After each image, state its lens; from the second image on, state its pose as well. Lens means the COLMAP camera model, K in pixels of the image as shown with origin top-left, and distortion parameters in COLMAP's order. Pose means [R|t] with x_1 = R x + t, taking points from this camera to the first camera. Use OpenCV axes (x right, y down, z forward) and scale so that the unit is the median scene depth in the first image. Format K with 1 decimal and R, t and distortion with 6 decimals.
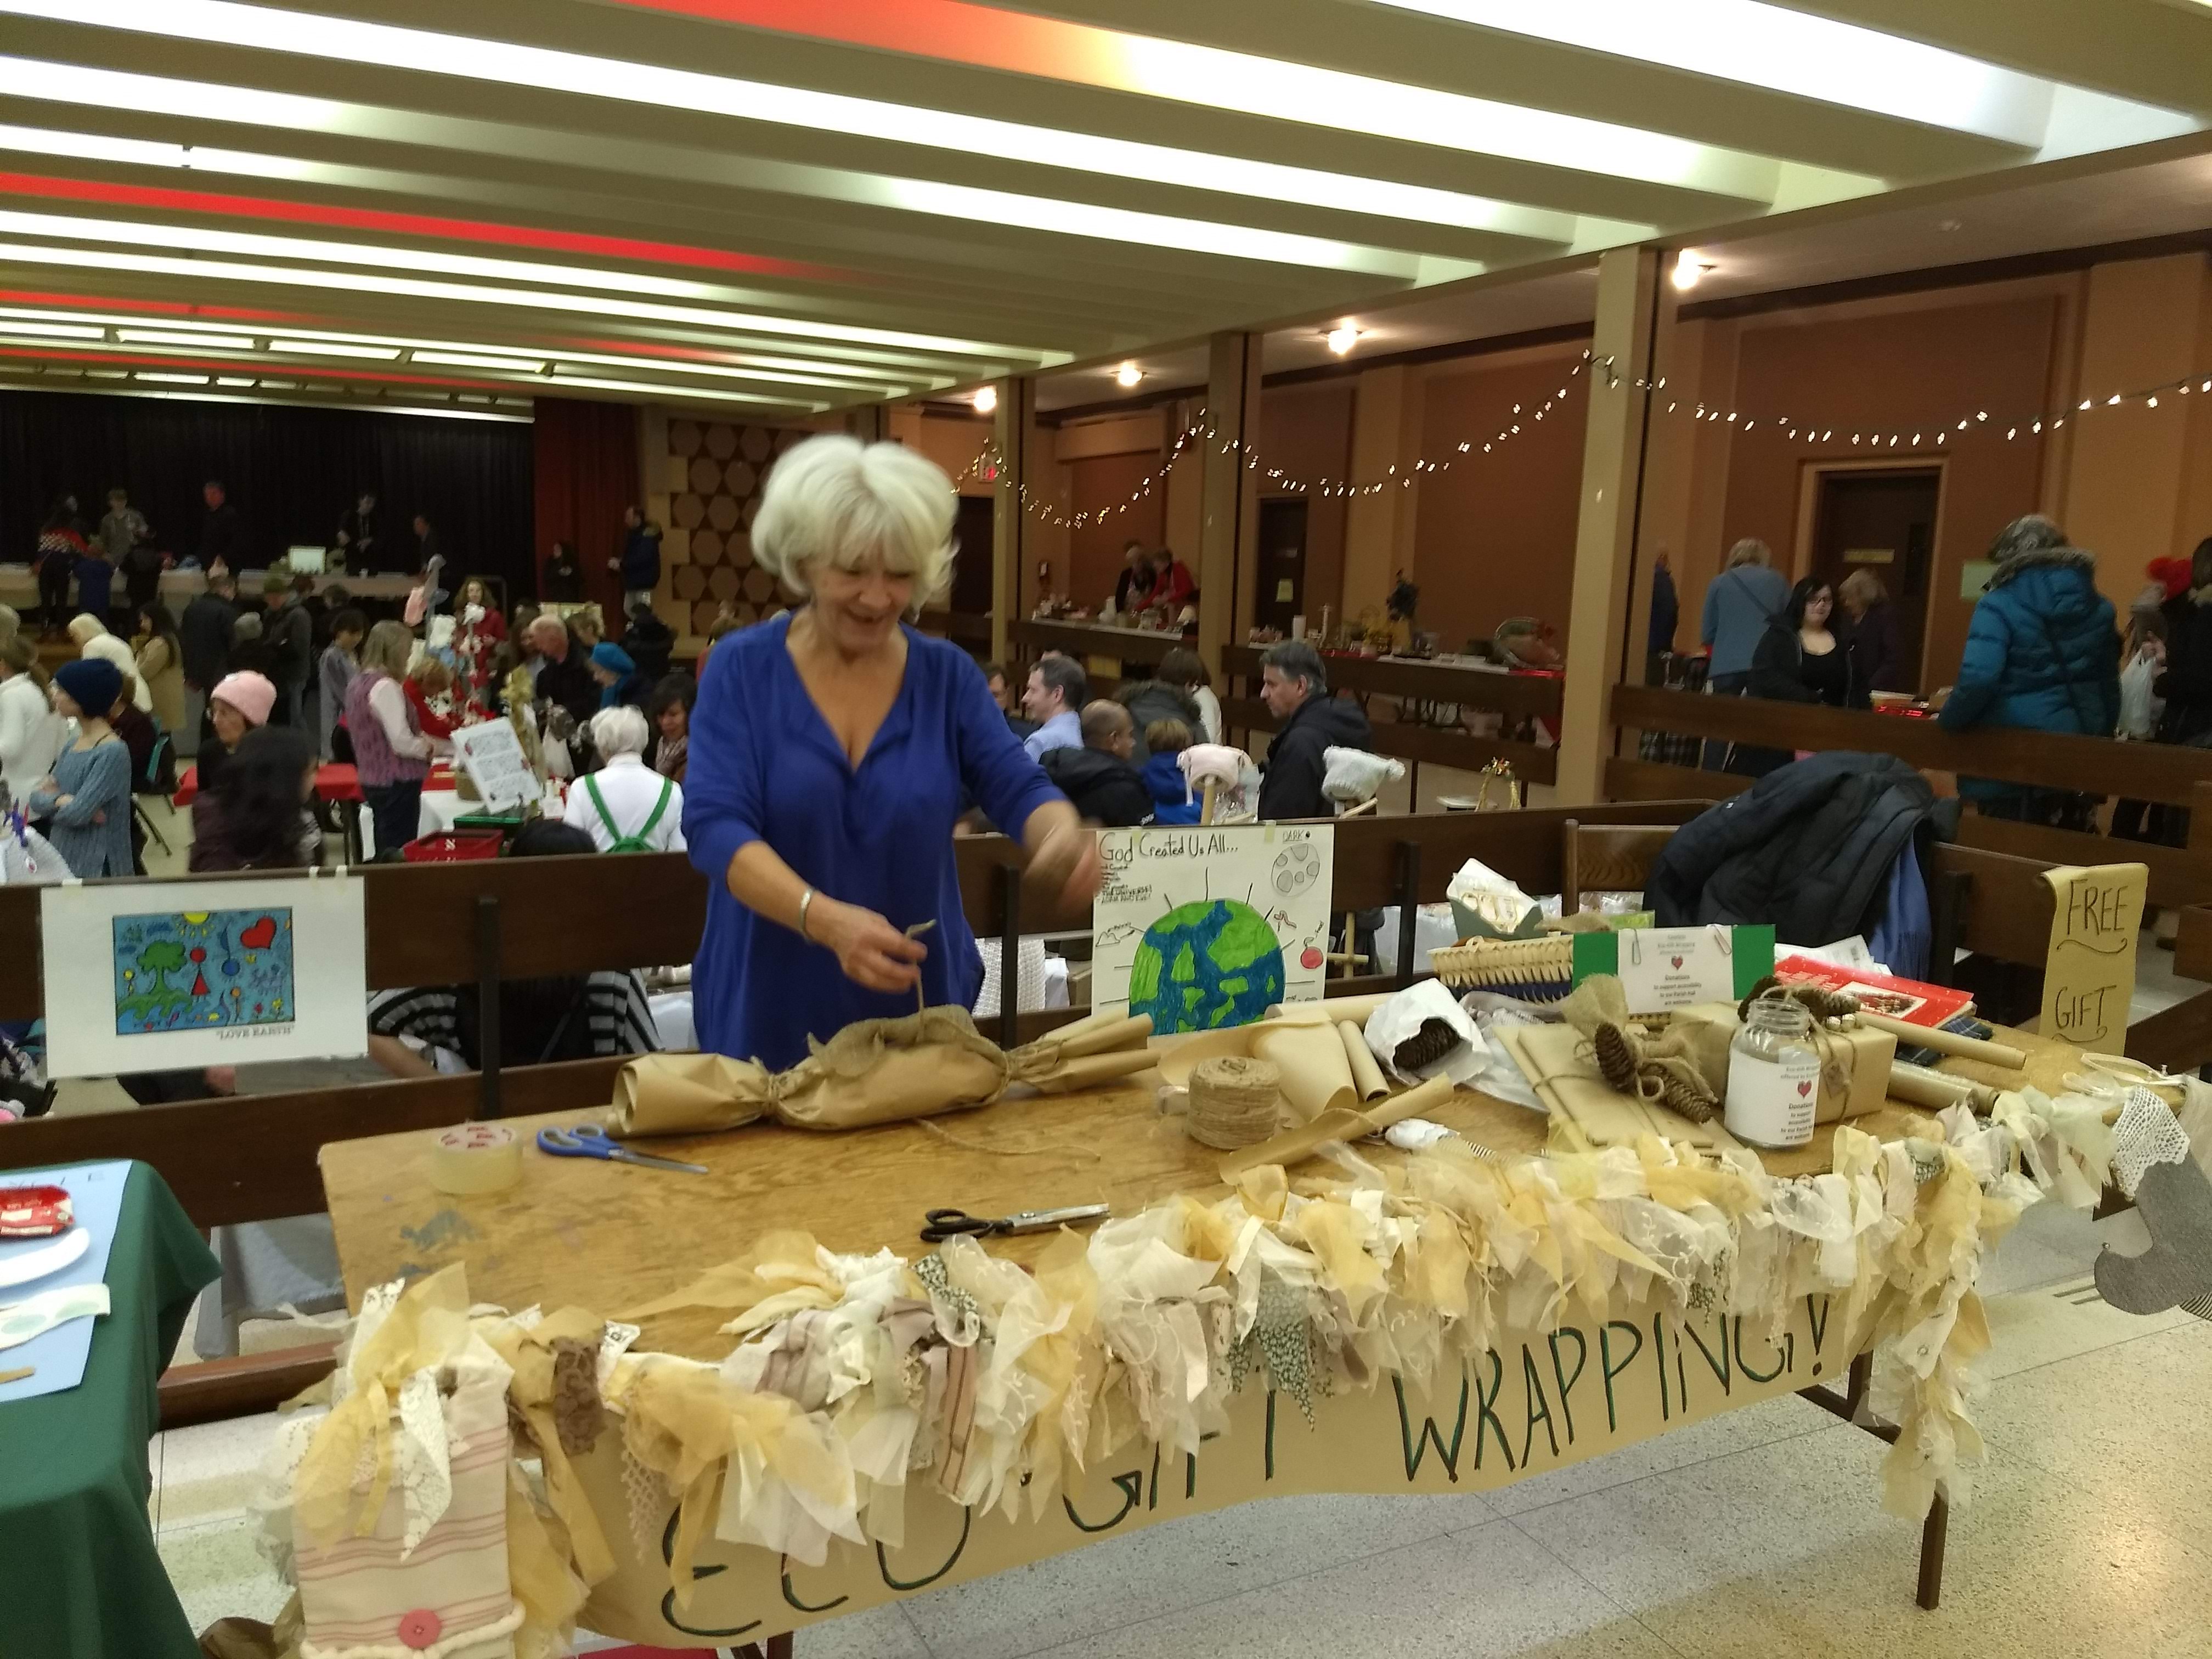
lens RADIAL K [[1698.4, 0, 1110.9], [0, 1698.4, 822.9], [0, 0, 1]] dist [0.195772, -0.324067]
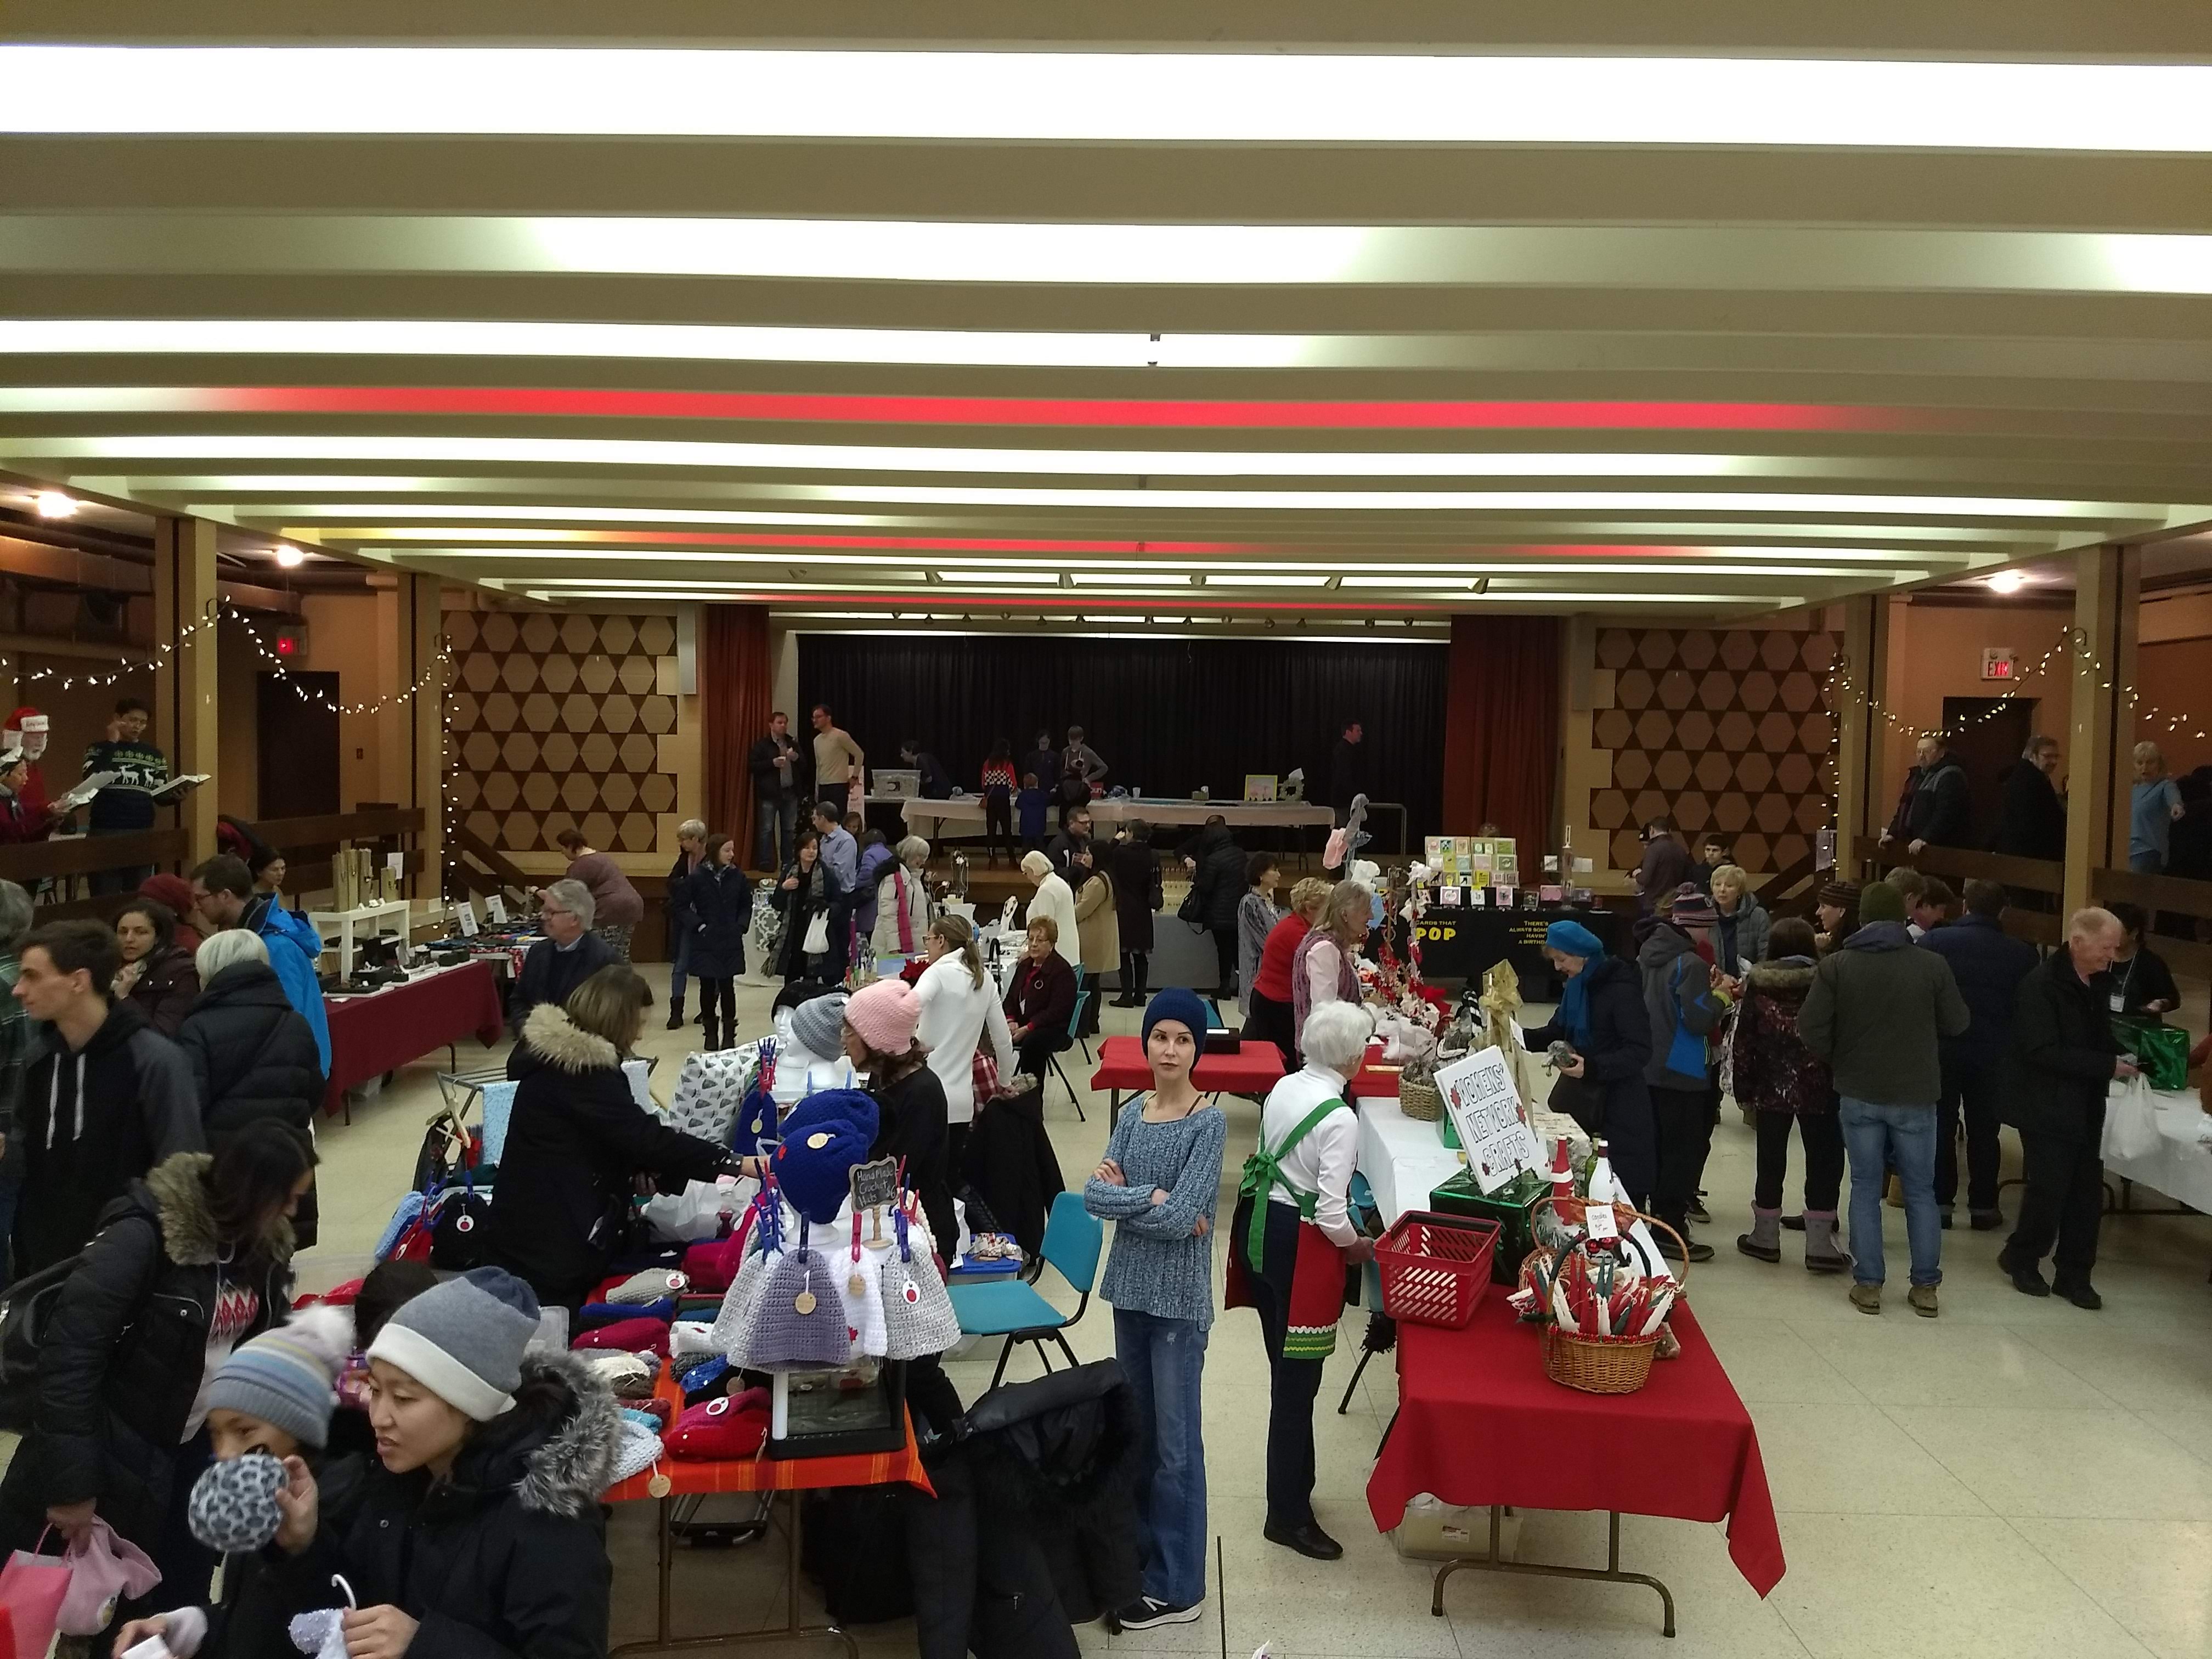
lens RADIAL K [[1707.5, 0, 1096.7], [0, 1707.5, 825.3], [0, 0, 1]] dist [0.201669, -0.345700]
pose [[0.882220, 0.005618, -0.470804, -0.076255], [-0.060699, 0.992942, -0.101892, -0.032724], [0.466908, 0.118469, 0.876334, 0.135843]]
